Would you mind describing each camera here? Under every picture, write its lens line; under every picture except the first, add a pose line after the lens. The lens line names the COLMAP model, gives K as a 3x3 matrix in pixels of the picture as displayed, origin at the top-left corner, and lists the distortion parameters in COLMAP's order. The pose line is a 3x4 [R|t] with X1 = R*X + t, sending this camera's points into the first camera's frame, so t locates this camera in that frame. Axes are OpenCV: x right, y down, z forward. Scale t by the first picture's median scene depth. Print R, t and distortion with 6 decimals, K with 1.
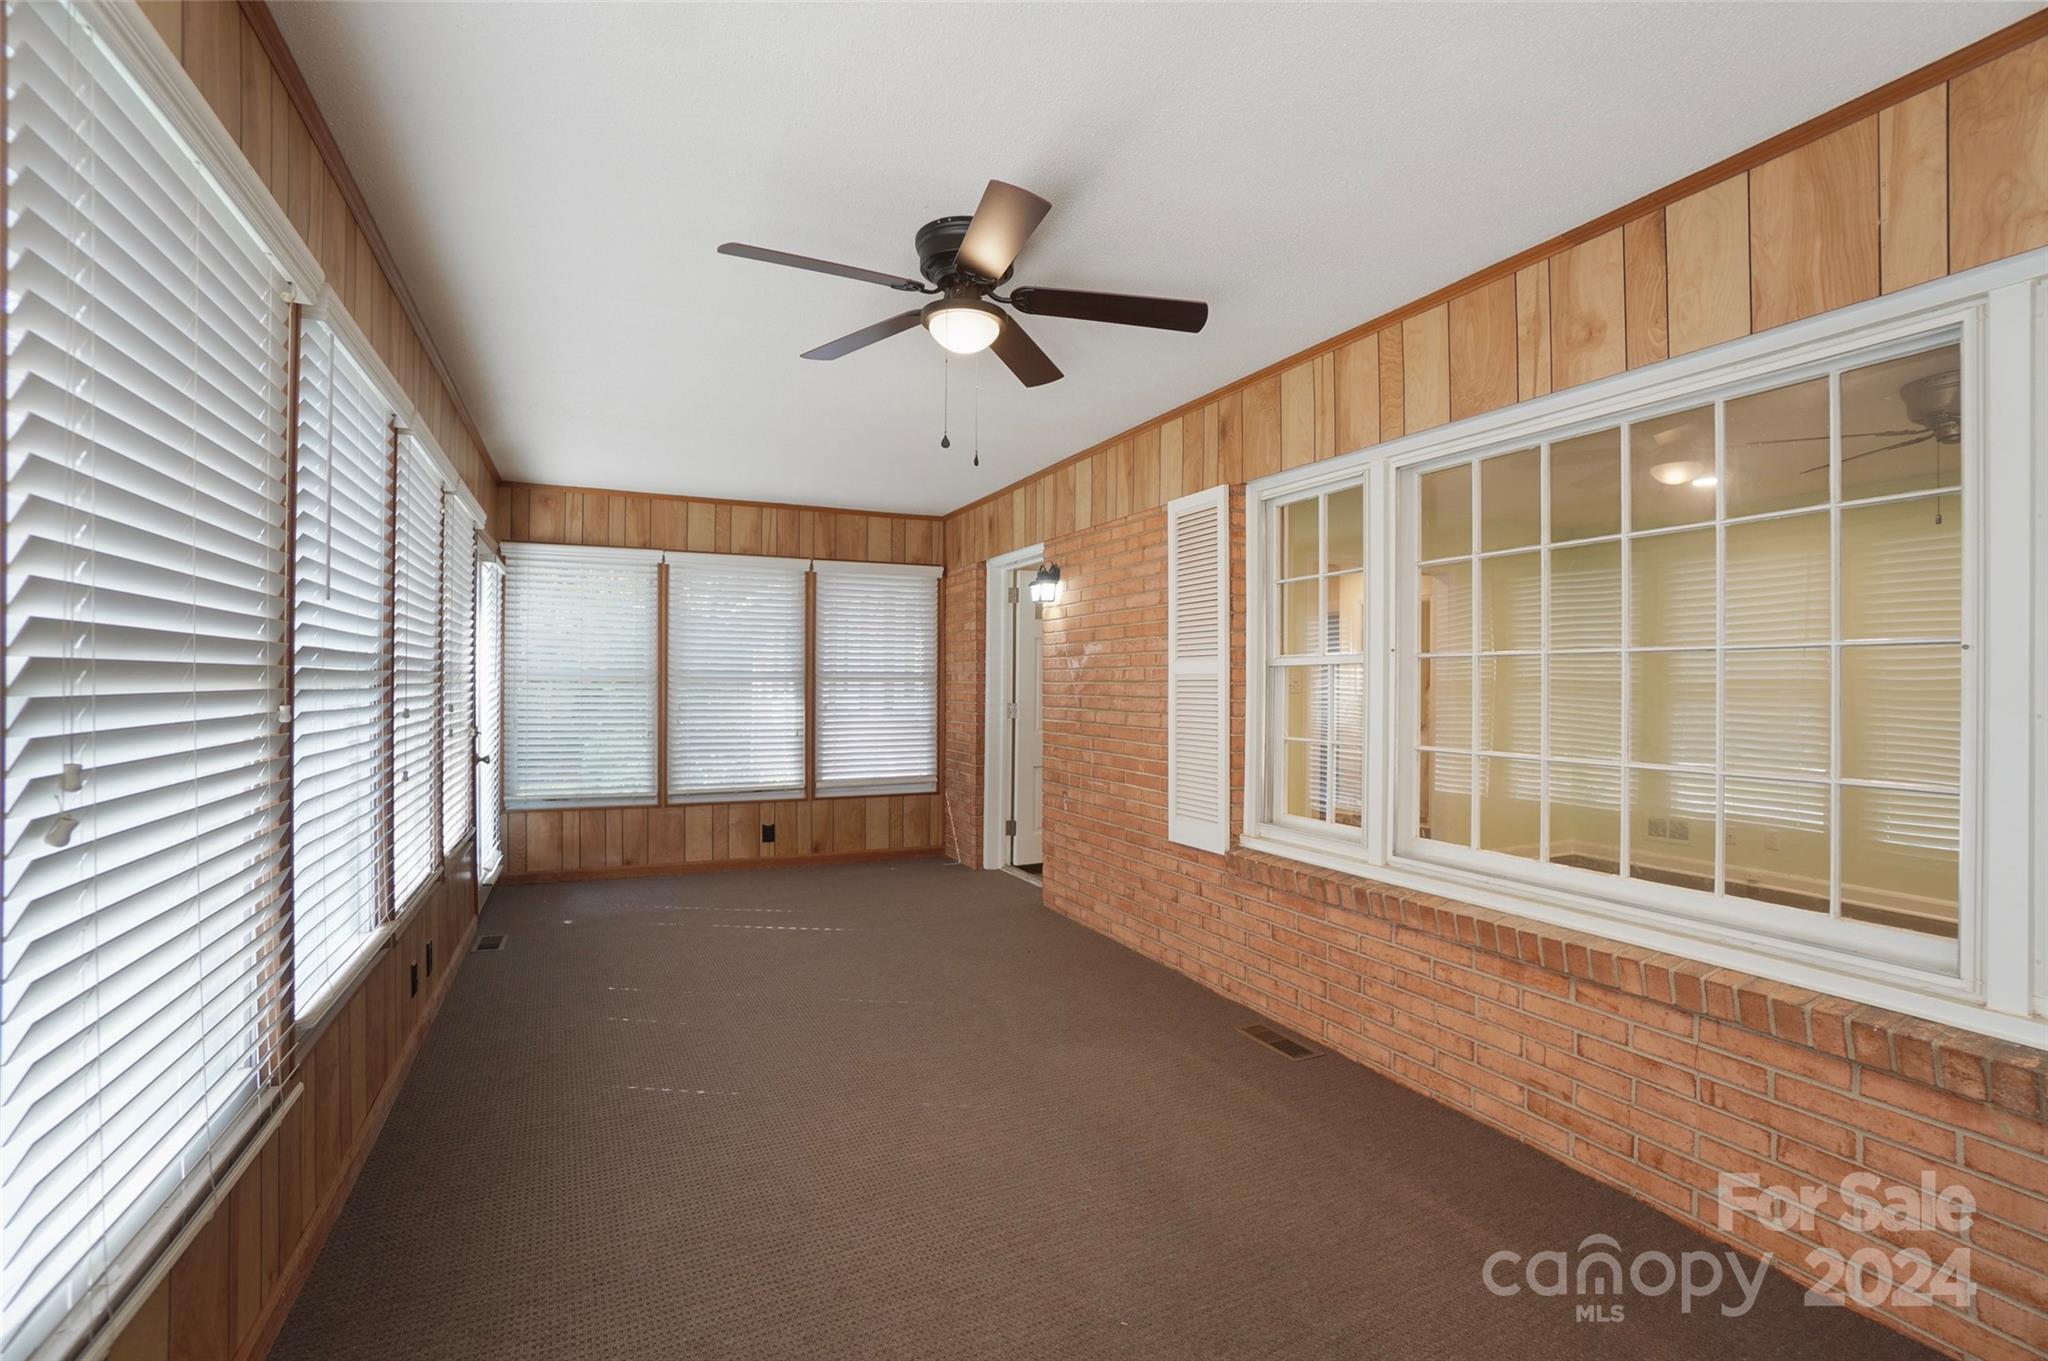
lens RADIAL K [[909.6, 0, 1017.6], [0, 909.6, 670.2], [0, 0, 1]] dist [-0.057776, 0.018327]
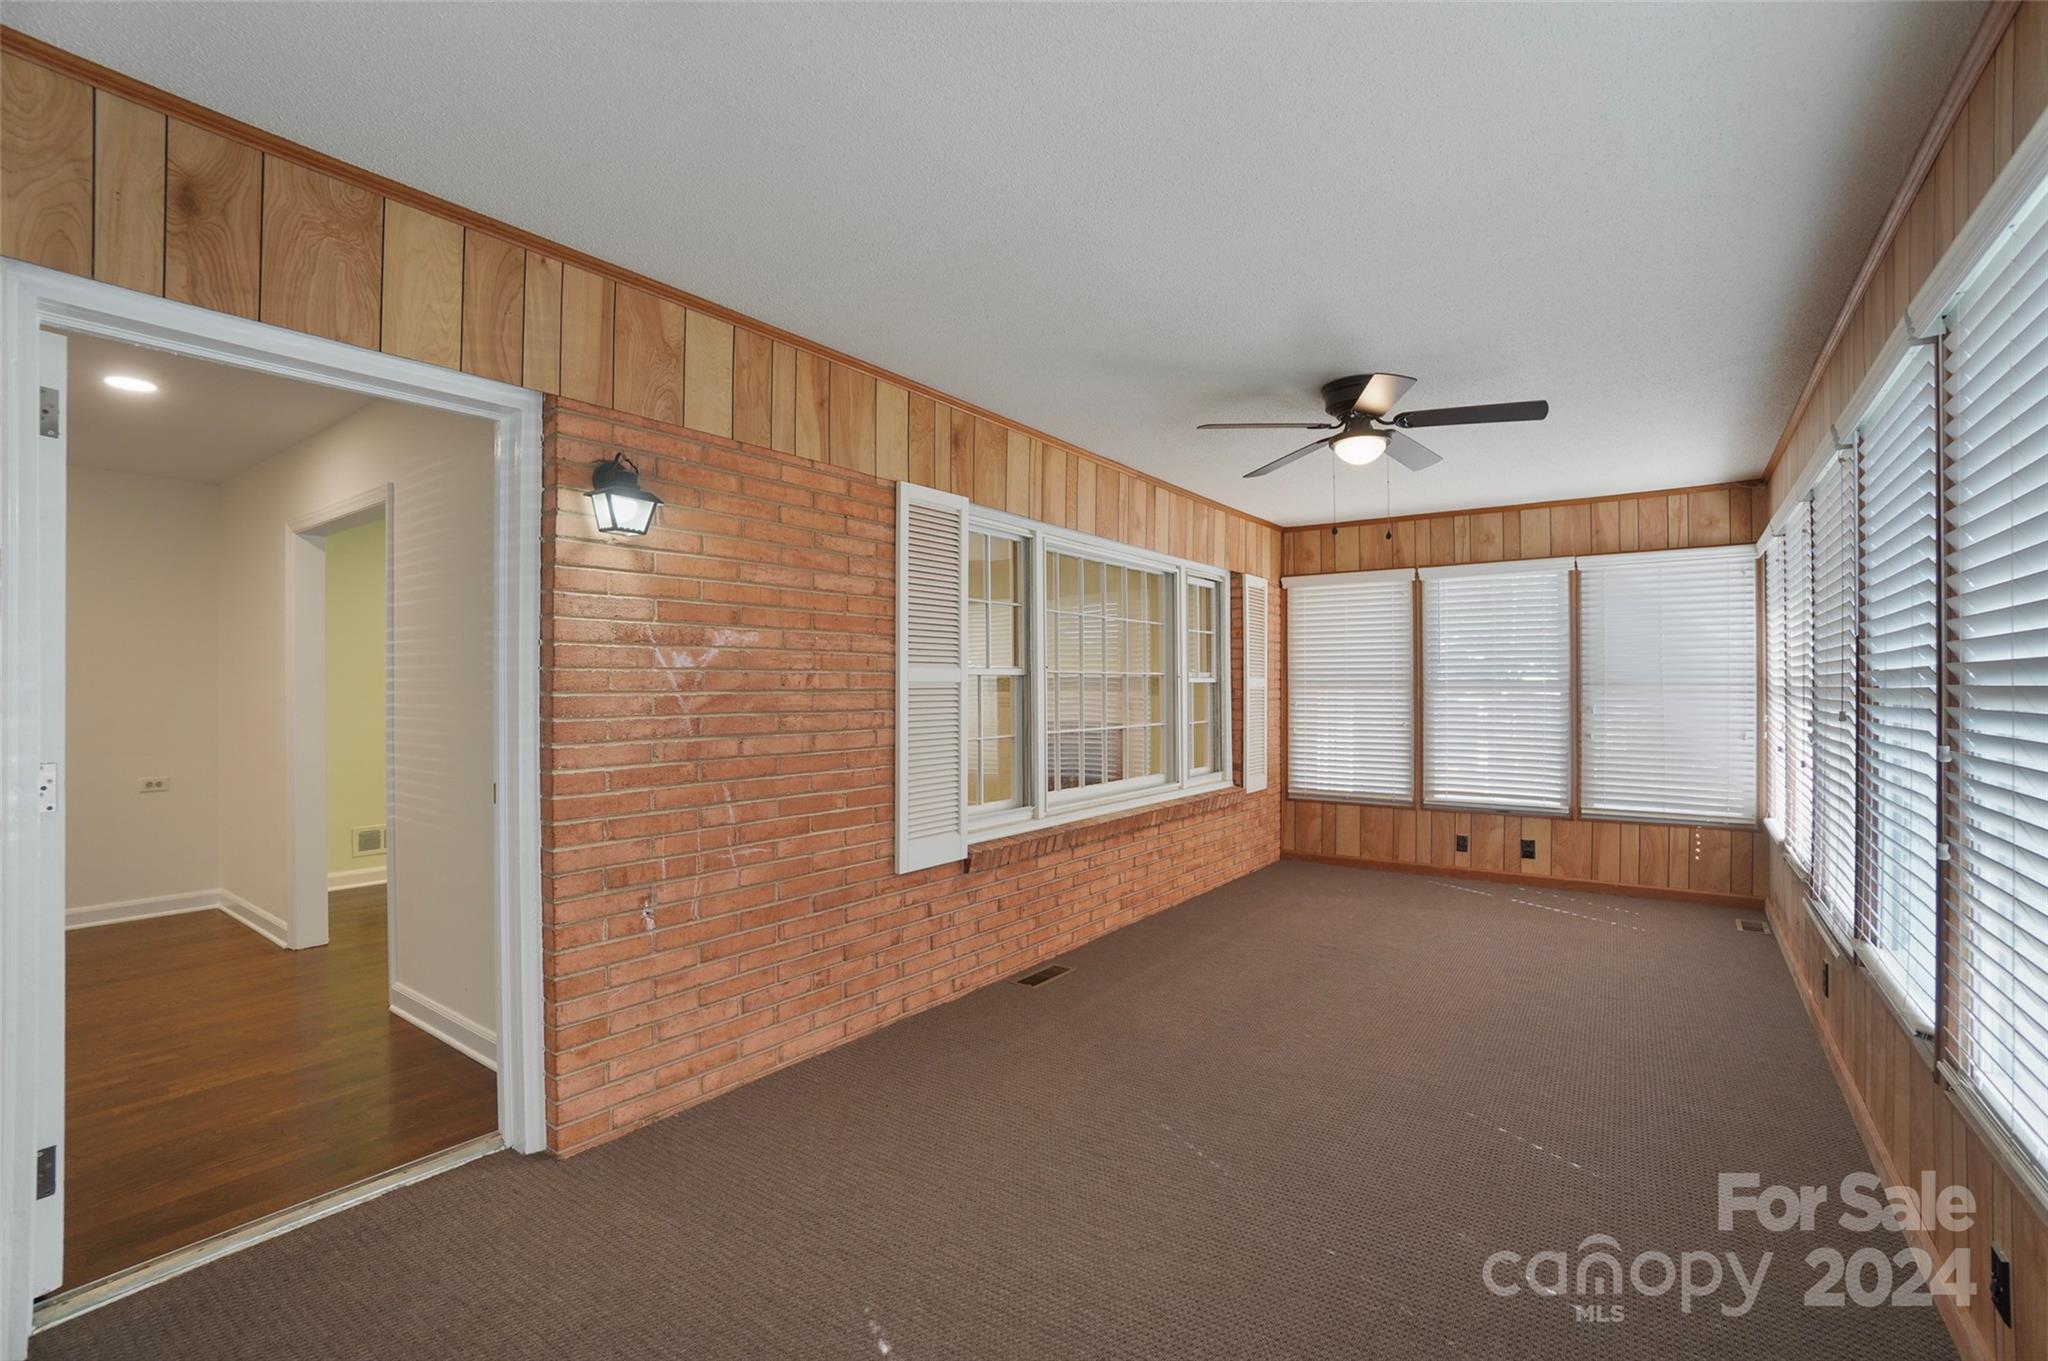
lens RADIAL K [[909.6, 0, 1017.0], [0, 909.6, 698.1], [0, 0, 1]] dist [-0.057776, 0.018327]
pose [[-0.481301, -0.006061, 0.876534, -0.607643], [-0.006087, 0.999975, 0.003573, 0.015651], [-0.876534, -0.003615, -0.481326, 1.247877]]
